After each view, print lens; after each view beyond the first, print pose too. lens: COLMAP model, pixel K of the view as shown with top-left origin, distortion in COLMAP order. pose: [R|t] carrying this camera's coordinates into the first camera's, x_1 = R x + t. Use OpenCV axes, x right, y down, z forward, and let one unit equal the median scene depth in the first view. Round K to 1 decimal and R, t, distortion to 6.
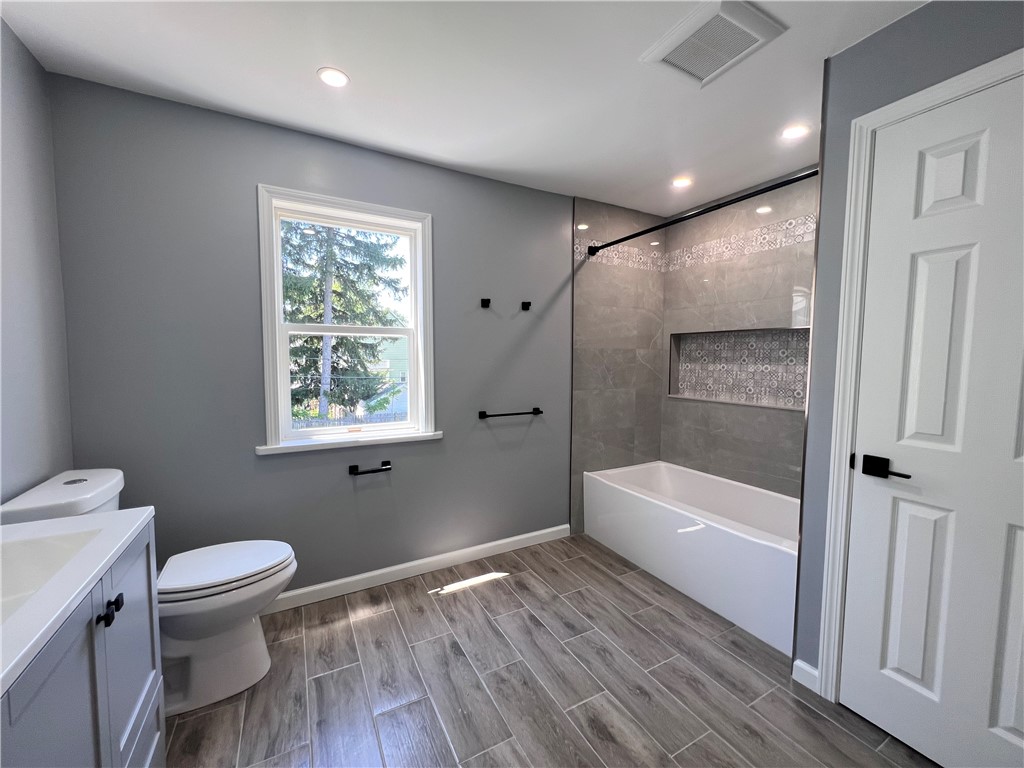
lens RADIAL K [[412.6, 0, 512.3], [0, 412.6, 385.6], [0, 0, 1]] dist [0.006647, -0.000385]
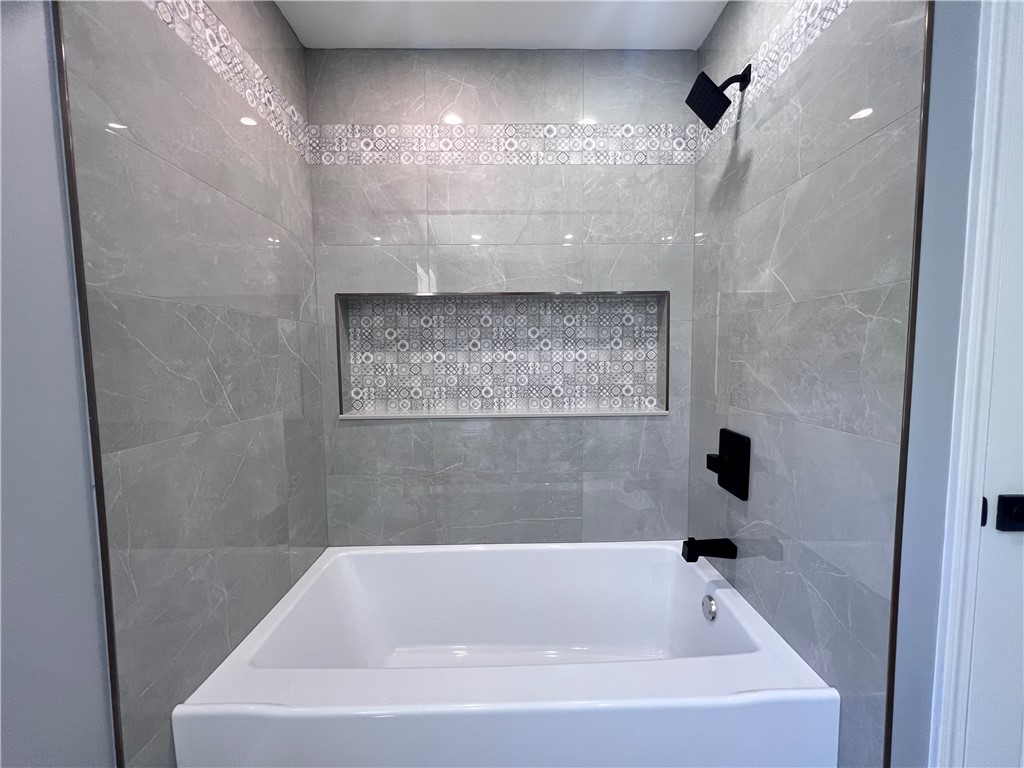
lens RADIAL K [[412.6, 0, 510.2], [0, 412.6, 383.0], [0, 0, 1]] dist [0.006647, -0.000385]
pose [[0.470471, -0.068593, 0.879745, 0.040969], [0.073032, 0.996581, 0.038647, -0.024316], [-0.879388, 0.046068, 0.473872, 0.664876]]
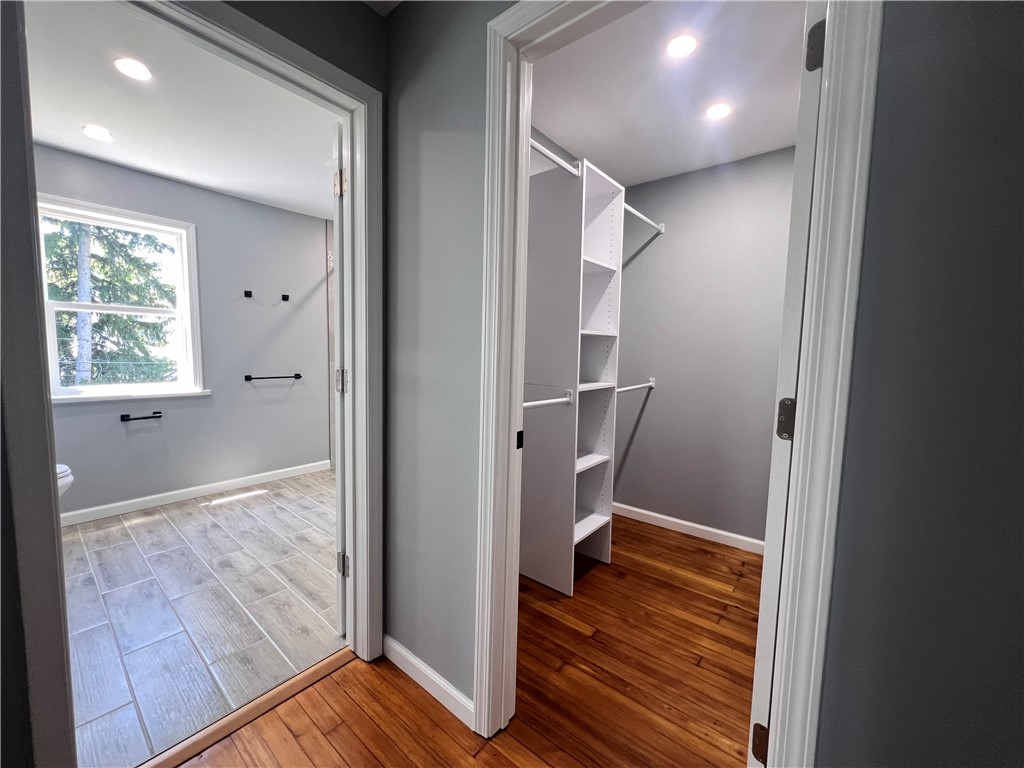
lens RADIAL K [[412.6, 0, 509.9], [0, 412.6, 384.8], [0, 0, 1]] dist [0.006647, -0.000385]
pose [[0.930268, -0.014912, 0.366577, 0.209281], [0.005550, 0.999631, 0.026582, 0.058051], [-0.366838, -0.022694, 0.930008, -0.517658]]
